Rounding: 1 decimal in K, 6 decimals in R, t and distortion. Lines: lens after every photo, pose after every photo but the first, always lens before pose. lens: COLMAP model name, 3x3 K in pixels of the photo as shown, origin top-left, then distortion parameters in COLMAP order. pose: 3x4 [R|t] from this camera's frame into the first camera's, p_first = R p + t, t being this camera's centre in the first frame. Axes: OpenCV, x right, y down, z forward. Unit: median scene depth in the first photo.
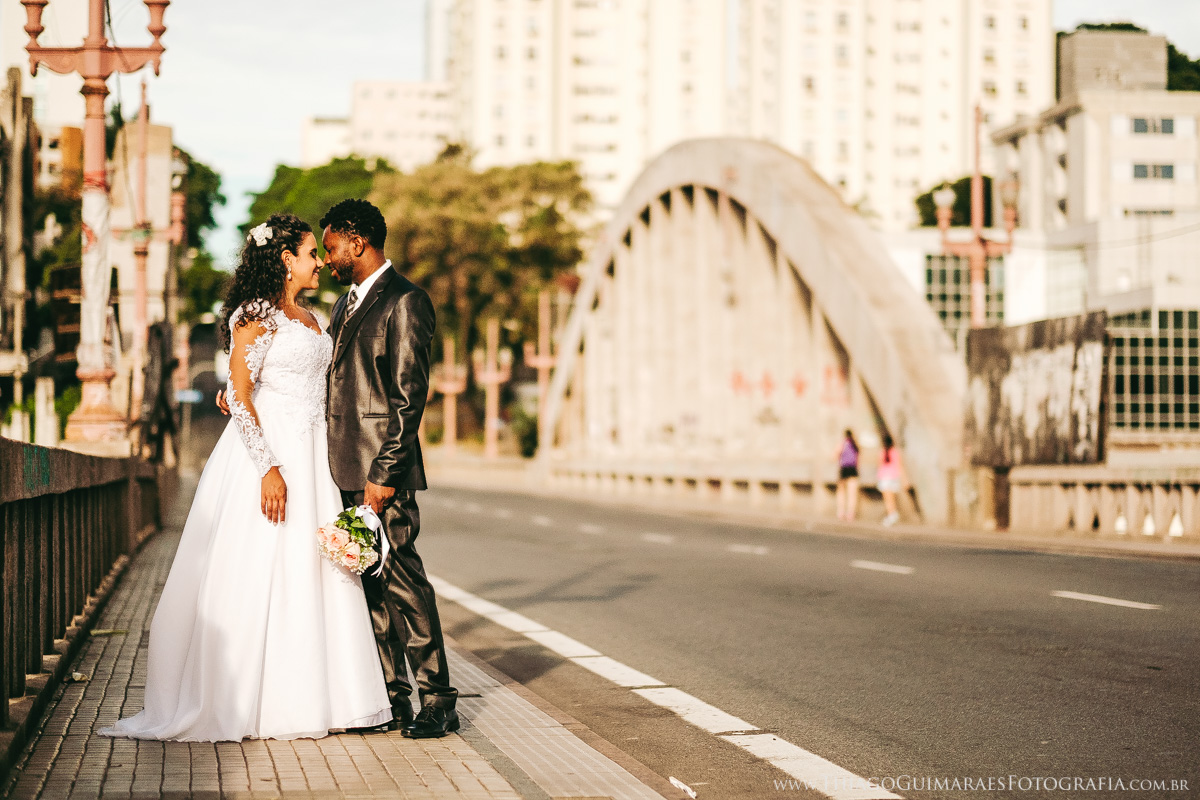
lens RADIAL K [[2920.7, 0, 600.5], [0, 2920.7, 400.2], [0, 0, 1]] dist [0.042361, 0.000000]
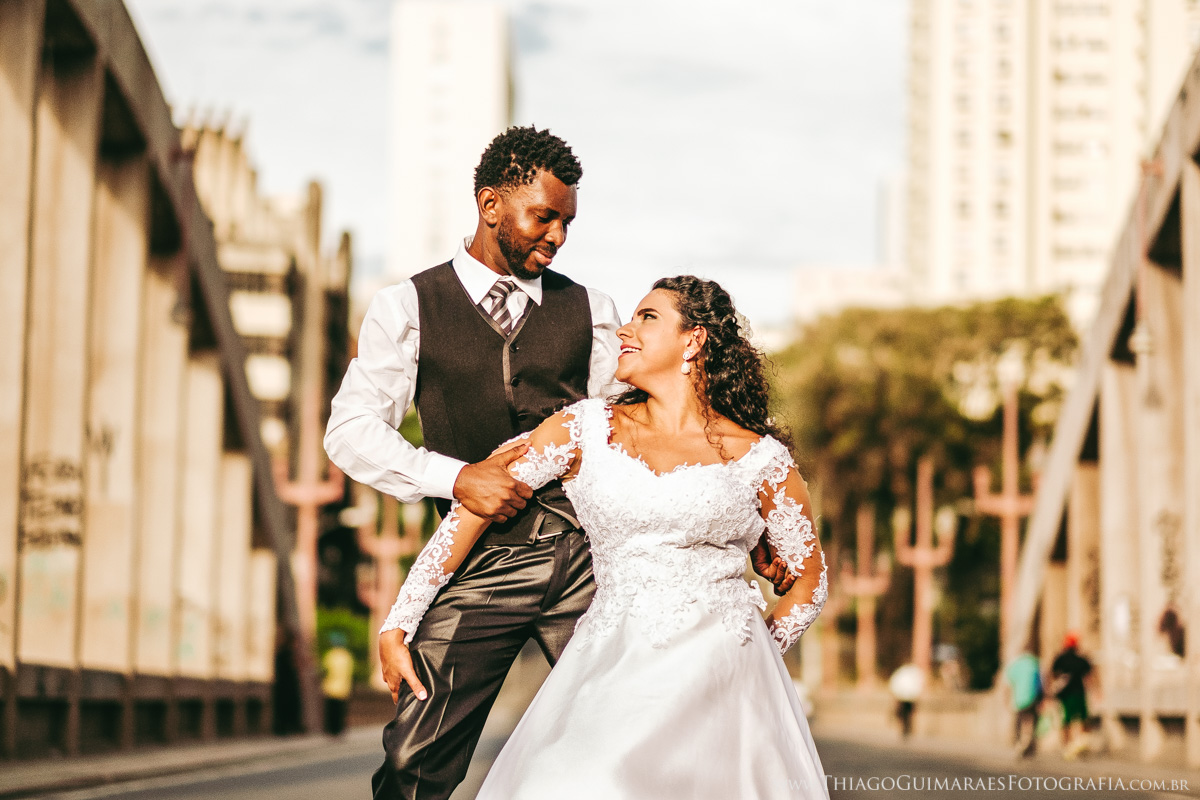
lens RADIAL K [[2920.7, 0, 599.9], [0, 2920.7, 400.4], [0, 0, 1]] dist [0.042361, 0.000000]
pose [[0.987046, 0.001220, -0.160435, -0.004442], [-0.014895, 0.996349, -0.084065, 0.007623], [0.159746, 0.085365, 0.983460, 0.267004]]
